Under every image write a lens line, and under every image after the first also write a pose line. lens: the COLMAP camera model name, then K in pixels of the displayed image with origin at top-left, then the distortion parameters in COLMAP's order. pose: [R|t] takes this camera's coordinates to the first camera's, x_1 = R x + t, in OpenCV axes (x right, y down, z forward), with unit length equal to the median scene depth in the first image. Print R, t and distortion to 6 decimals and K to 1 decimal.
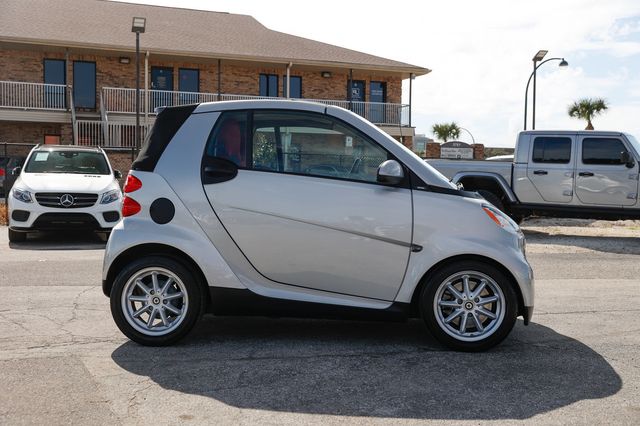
lens RADIAL K [[724.8, 0, 318.9], [0, 724.8, 210.7], [0, 0, 1]] dist [0.021839, 0.000000]
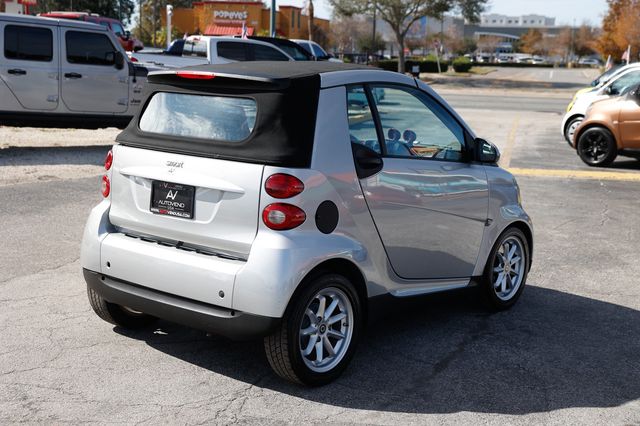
lens RADIAL K [[932.4, 0, 320.7], [0, 932.4, 214.2], [0, 0, 1]] dist [0.103831, 0.000000]
pose [[0.555671, -0.126966, 0.821650, -0.379180], [0.001424, 0.988414, 0.151773, -0.056408], [-0.831401, -0.083165, 0.549414, 0.159339]]
